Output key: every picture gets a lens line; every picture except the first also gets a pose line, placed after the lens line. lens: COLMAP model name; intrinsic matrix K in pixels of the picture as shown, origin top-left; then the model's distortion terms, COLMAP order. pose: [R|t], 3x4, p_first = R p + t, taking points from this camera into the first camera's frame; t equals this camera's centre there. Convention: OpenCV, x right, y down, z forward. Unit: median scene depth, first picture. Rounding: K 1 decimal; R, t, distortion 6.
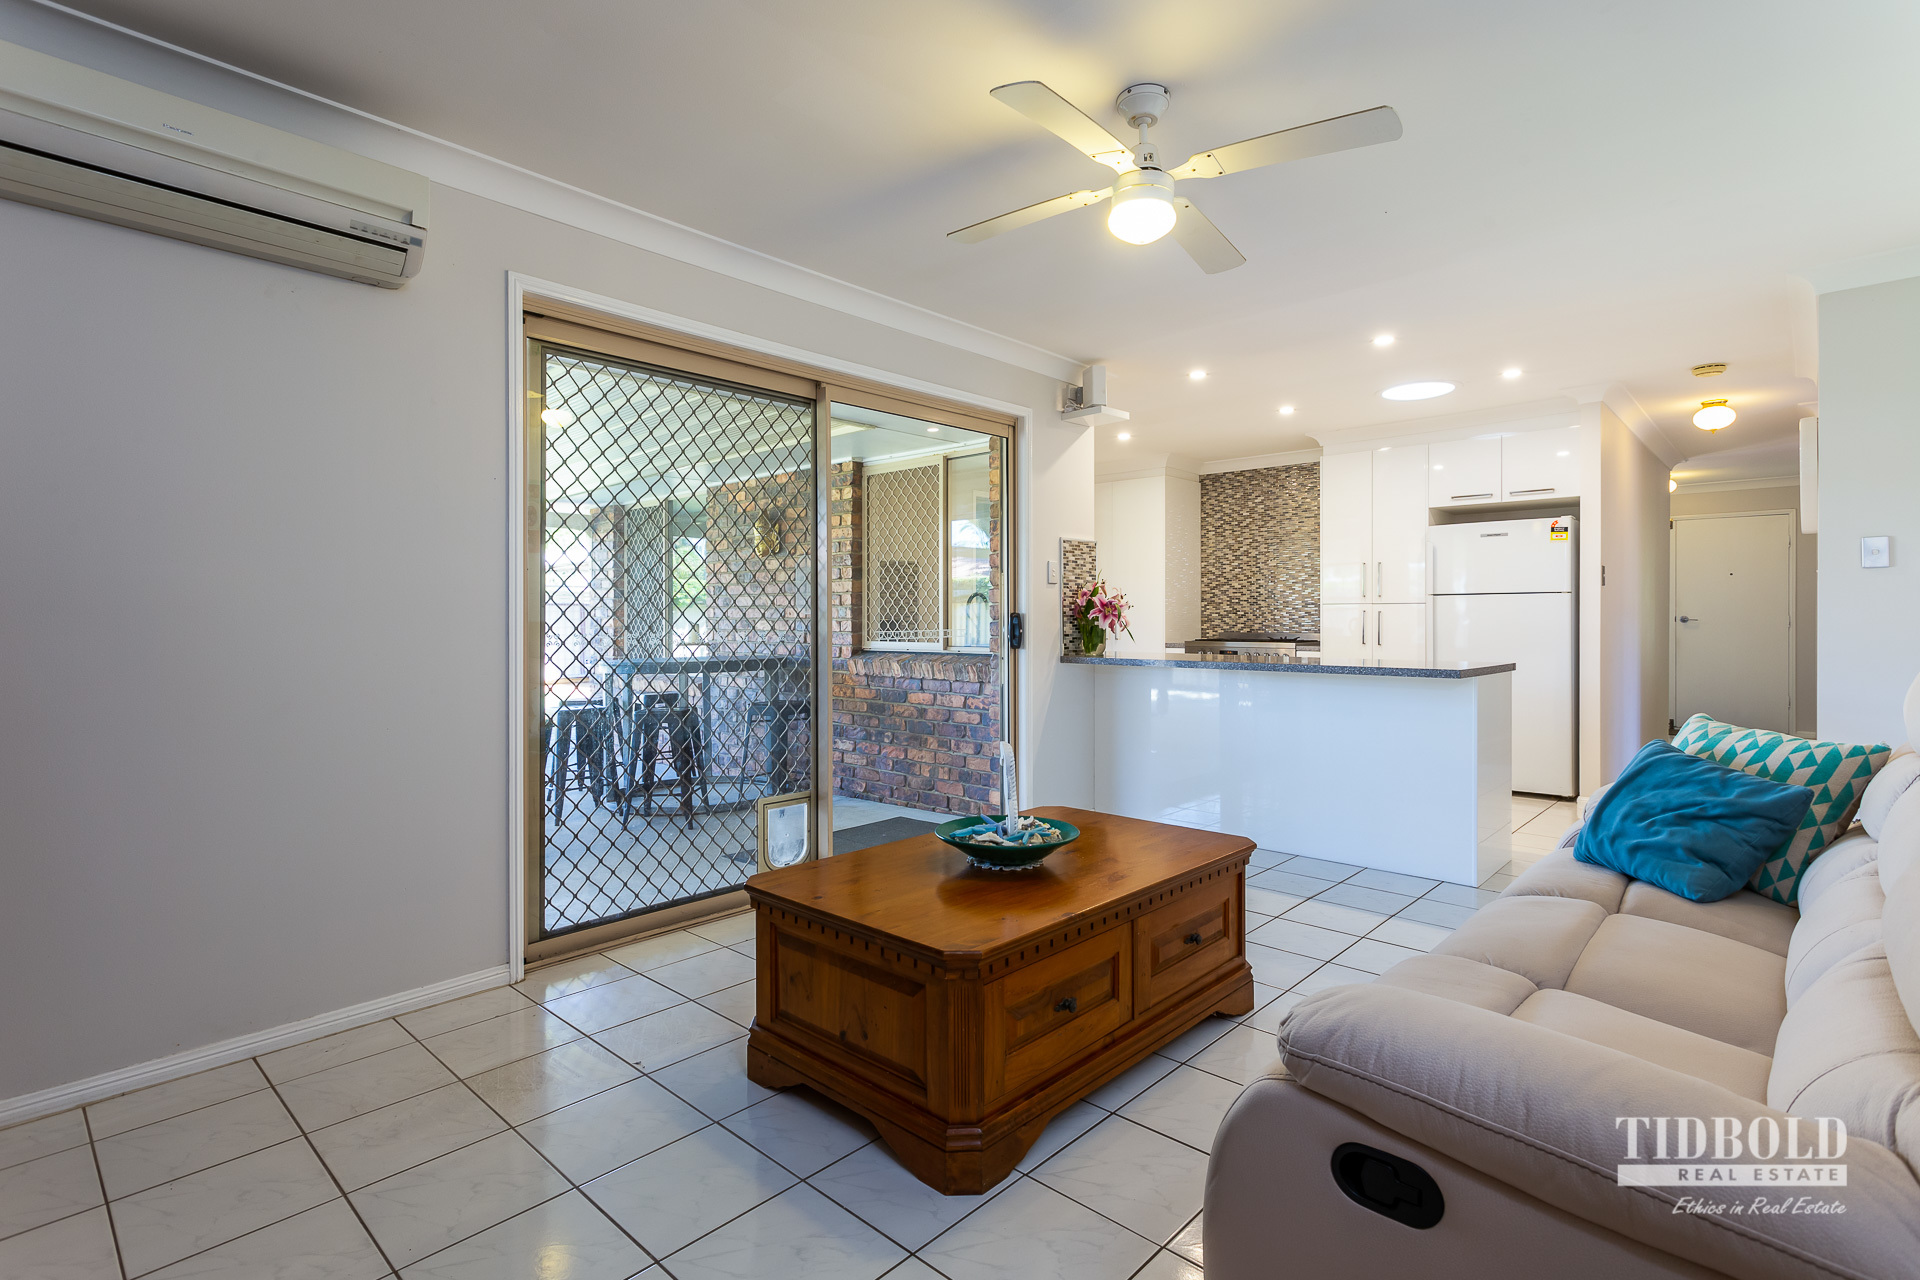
lens RADIAL K [[929.4, 0, 940.8], [0, 929.4, 633.2], [0, 0, 1]] dist [0.000523, -0.000580]
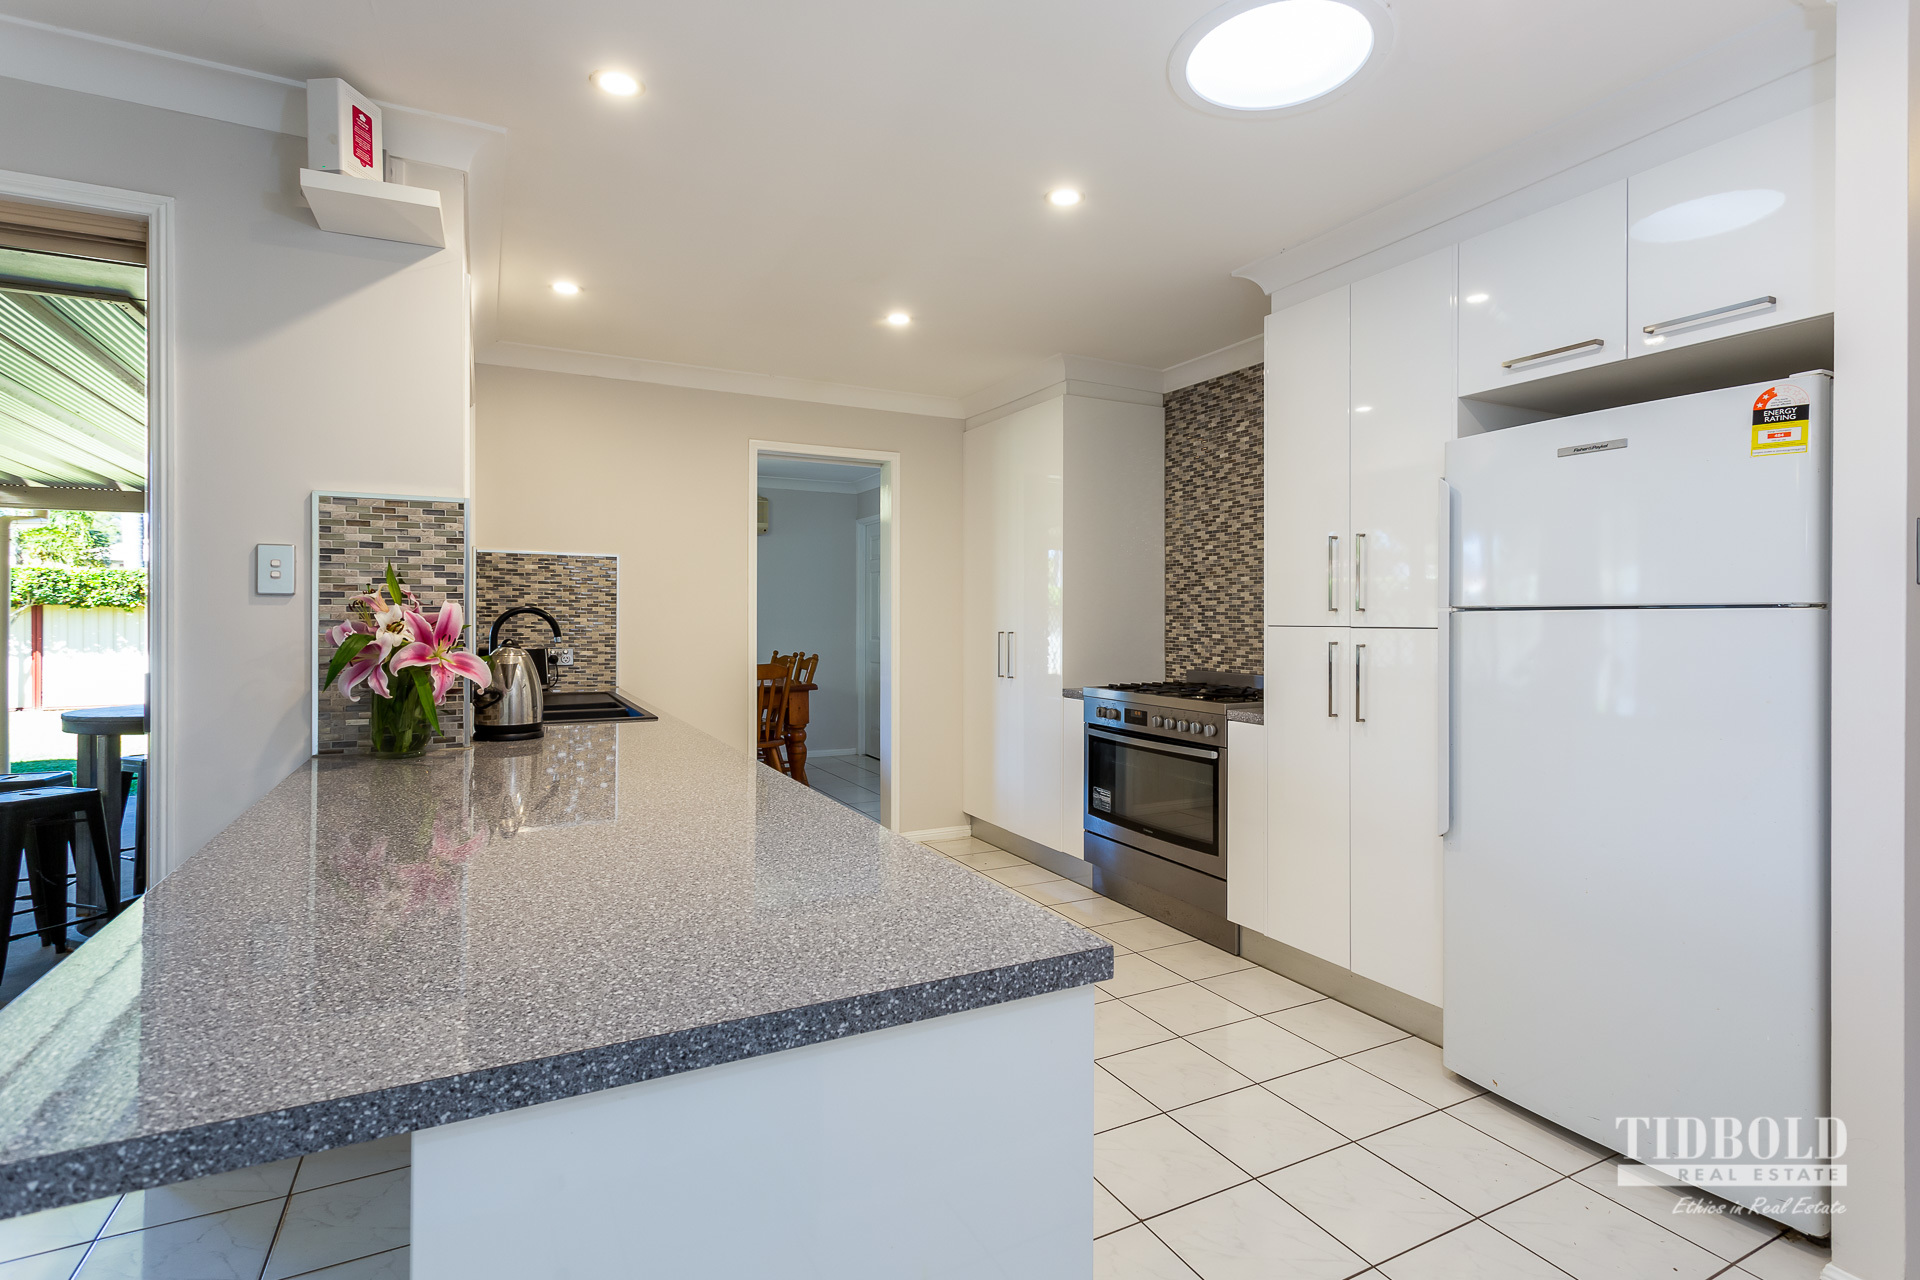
lens RADIAL K [[929.4, 0, 970.8], [0, 929.4, 624.9], [0, 0, 1]] dist [0.000523, -0.000580]
pose [[0.945214, 0.004741, -0.326416, 0.364639], [-0.006802, 0.999963, -0.005175, -0.024486], [0.326379, 0.007112, 0.945212, 0.432363]]
